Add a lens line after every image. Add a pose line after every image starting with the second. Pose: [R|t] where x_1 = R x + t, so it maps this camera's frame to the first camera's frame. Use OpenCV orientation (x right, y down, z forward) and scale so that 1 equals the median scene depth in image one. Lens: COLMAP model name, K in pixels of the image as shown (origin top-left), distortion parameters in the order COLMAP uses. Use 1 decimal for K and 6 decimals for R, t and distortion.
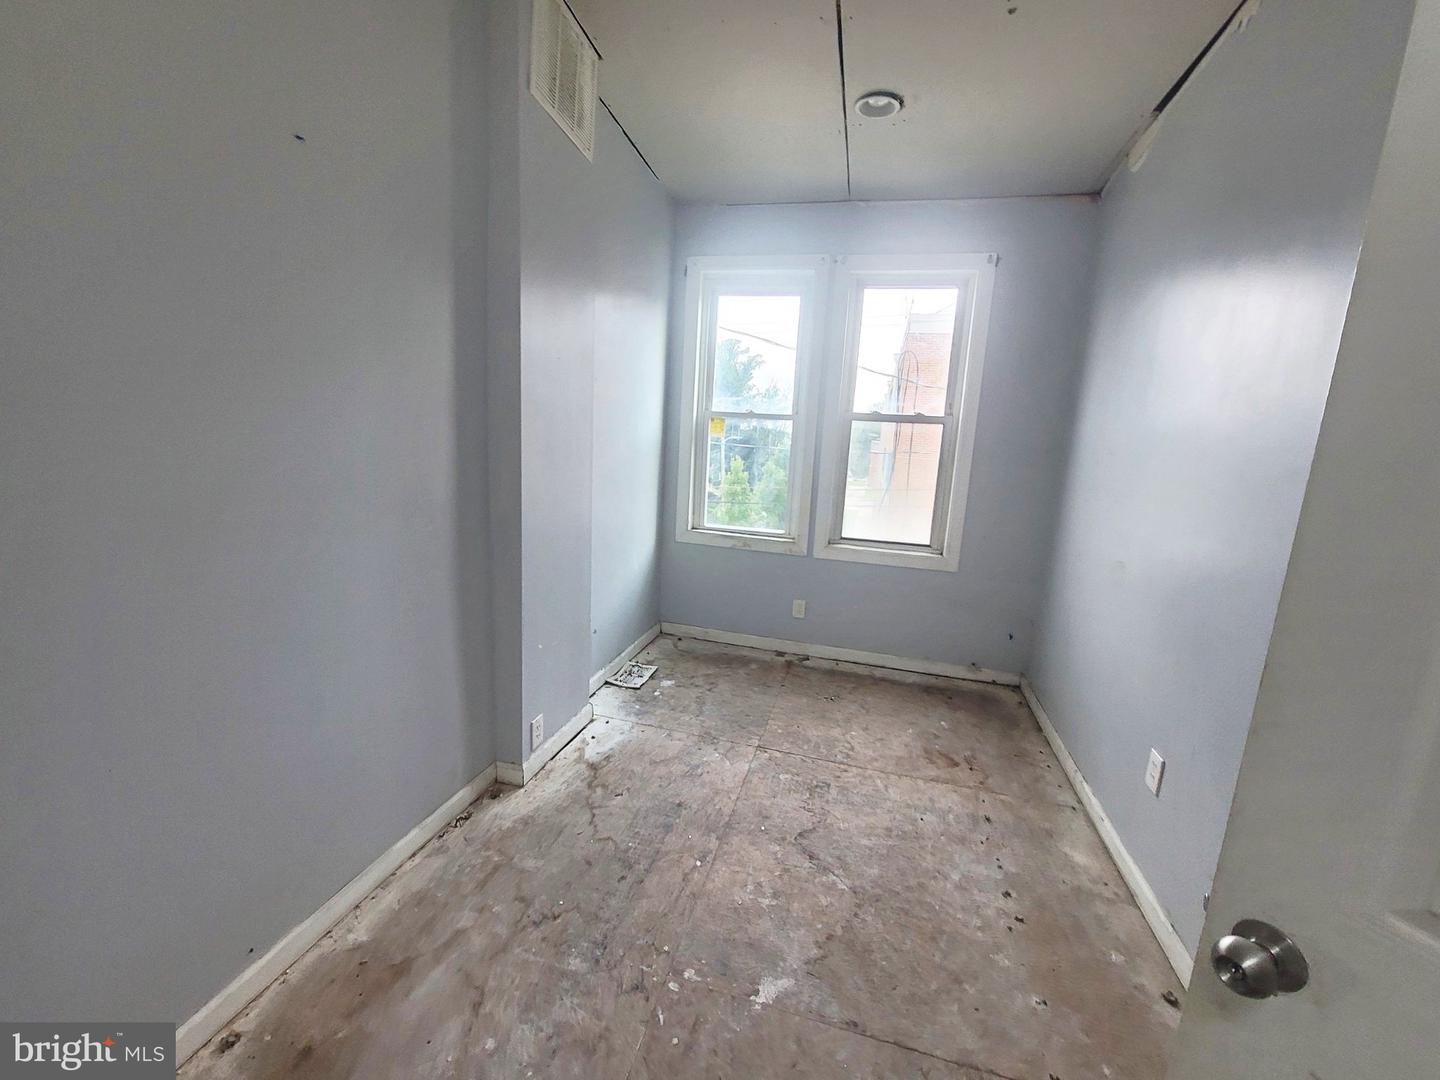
lens RADIAL K [[579.5, 0, 720.3], [0, 579.5, 529.9], [0, 0, 1]] dist [-0.001308, 0.000101]
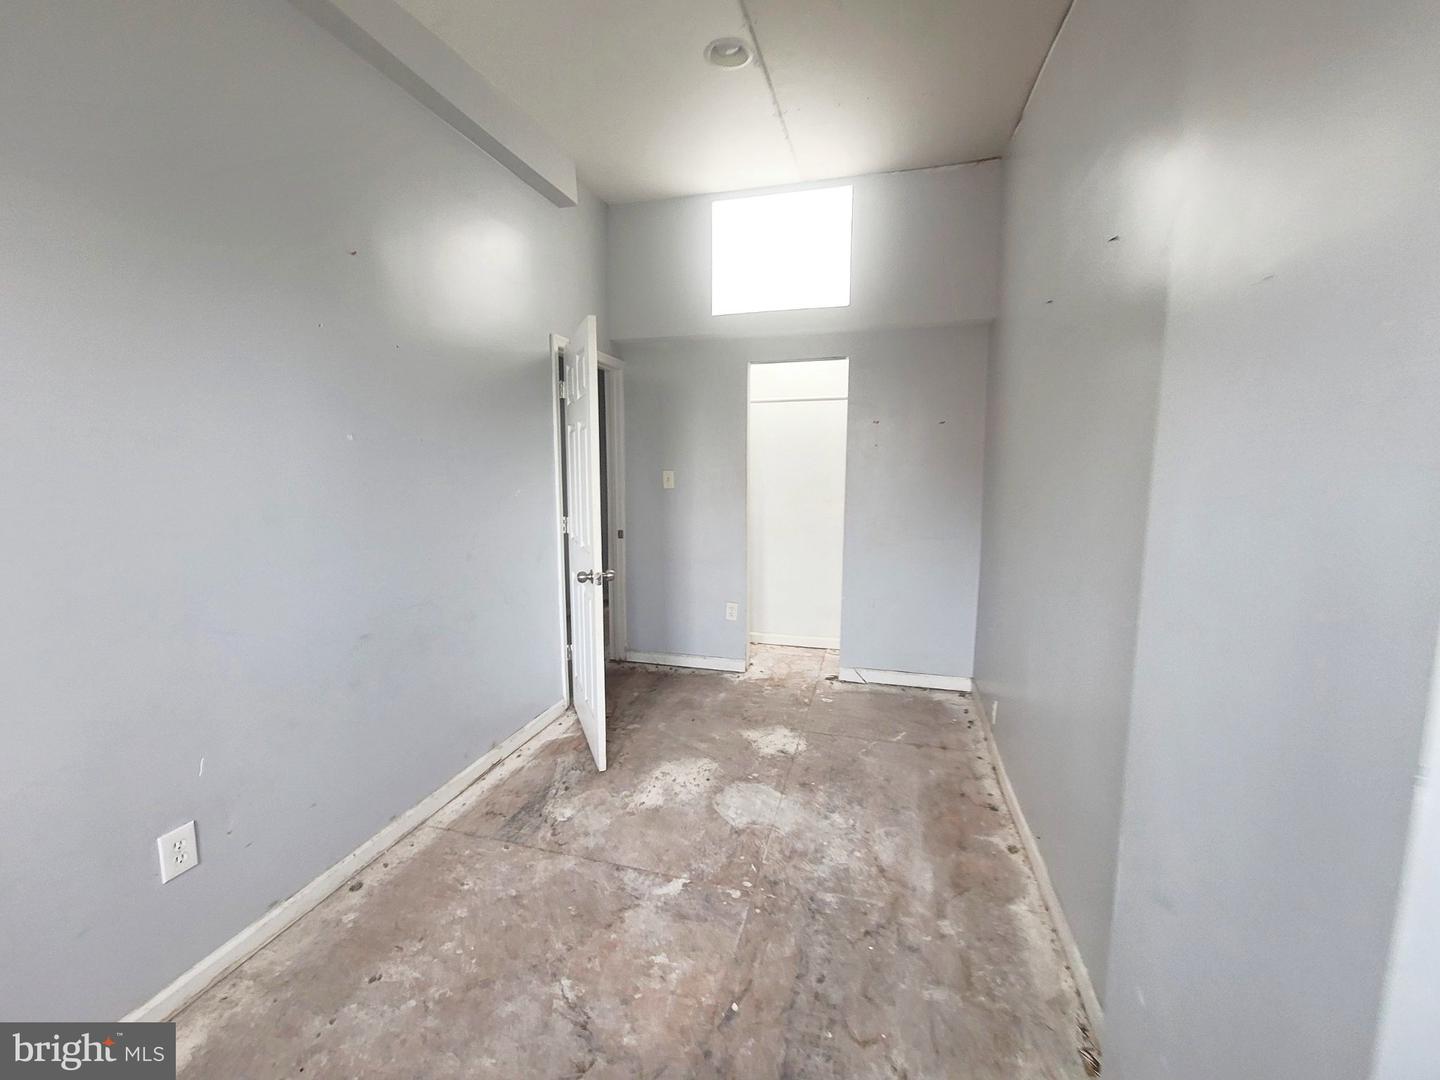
lens RADIAL K [[579.5, 0, 720.8], [0, 579.5, 536.1], [0, 0, 1]] dist [-0.001308, 0.000101]
pose [[-0.998291, -0.058433, -0.000305, 0.024126], [-0.055884, 0.953190, 0.297164, -0.330243], [-0.017073, 0.296673, -0.954826, 1.900233]]
